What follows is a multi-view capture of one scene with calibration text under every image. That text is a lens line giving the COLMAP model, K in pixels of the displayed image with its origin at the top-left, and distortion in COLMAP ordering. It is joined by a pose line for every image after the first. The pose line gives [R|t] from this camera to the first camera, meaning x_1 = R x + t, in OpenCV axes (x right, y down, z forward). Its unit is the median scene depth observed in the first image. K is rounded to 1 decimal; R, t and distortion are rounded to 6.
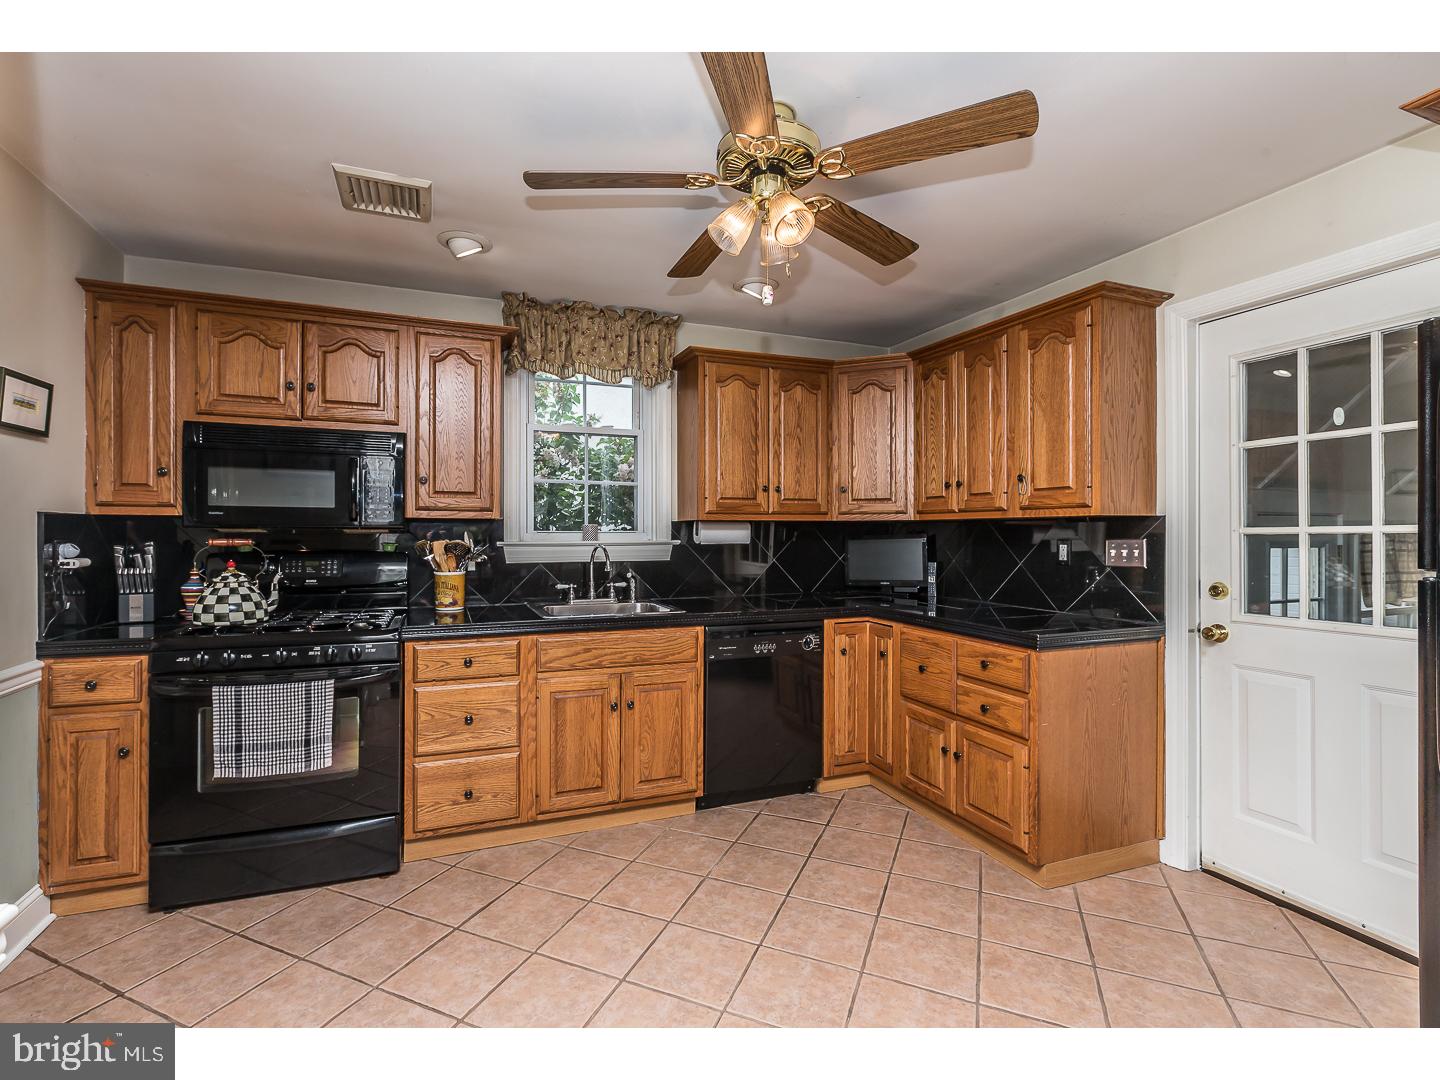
lens RADIAL K [[676.1, 0, 720.0], [0, 676.1, 540.0], [0, 0, 1]] dist [-0.000128, 0.000213]
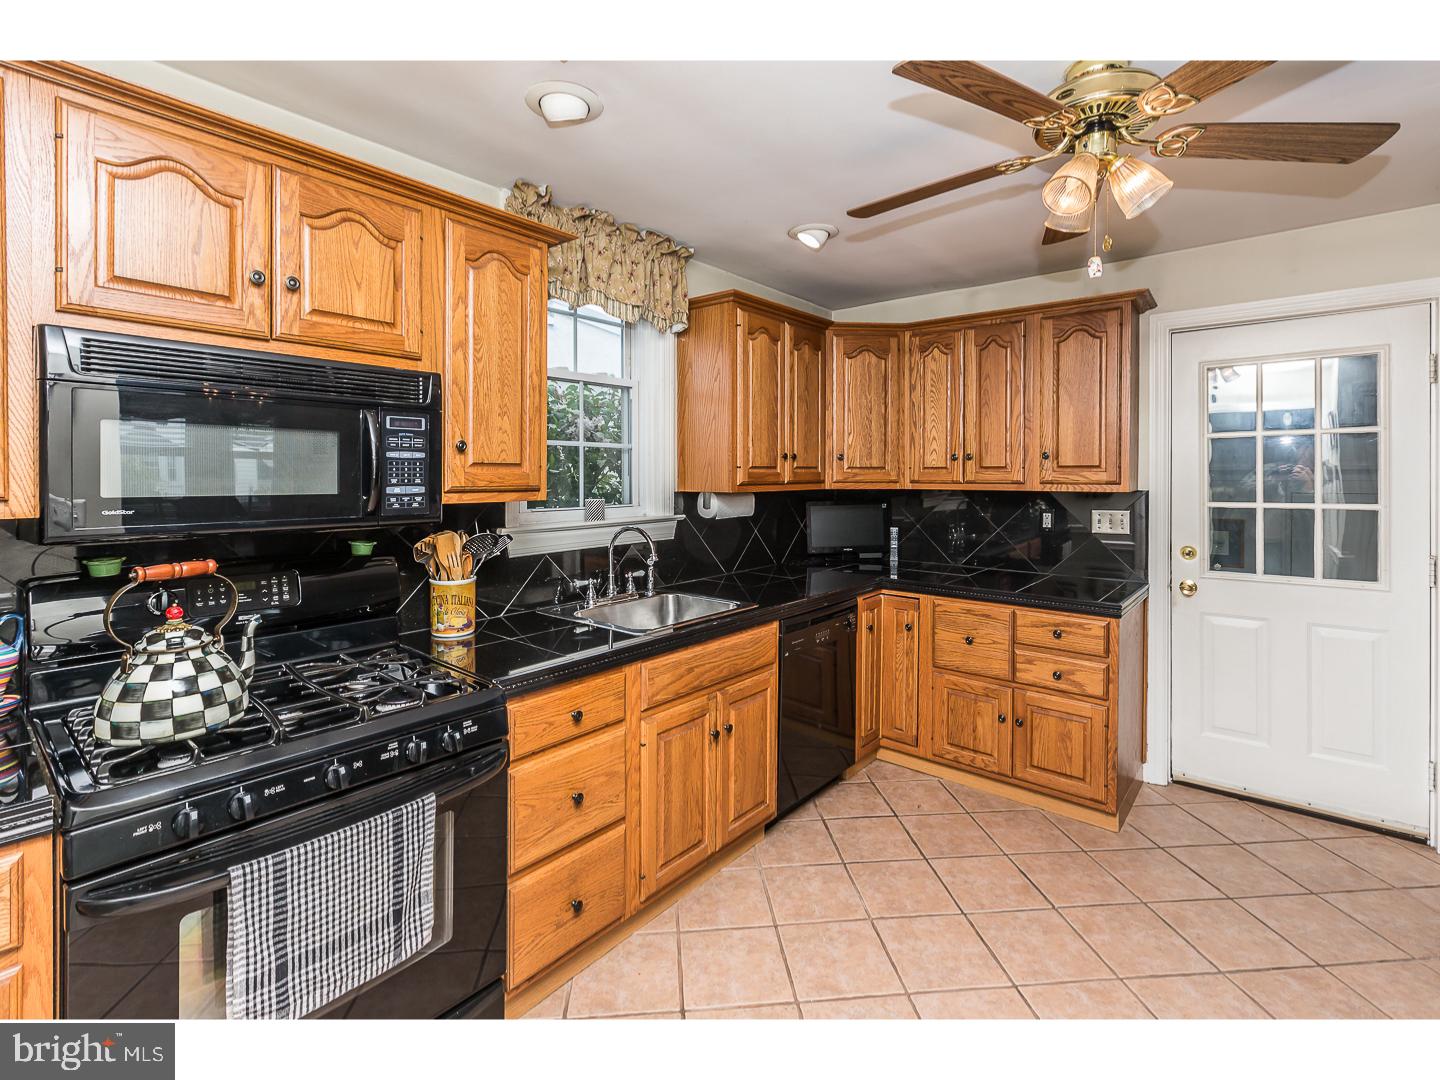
lens RADIAL K [[669.0, 0, 721.5], [0, 669.0, 483.9], [0, 0, 1]] dist [0.001135, 0.000290]
pose [[0.876892, -0.007451, 0.480630, -0.511711], [0.002803, 0.999942, 0.010388, -0.056615], [-0.480680, -0.007762, 0.876862, 0.298364]]
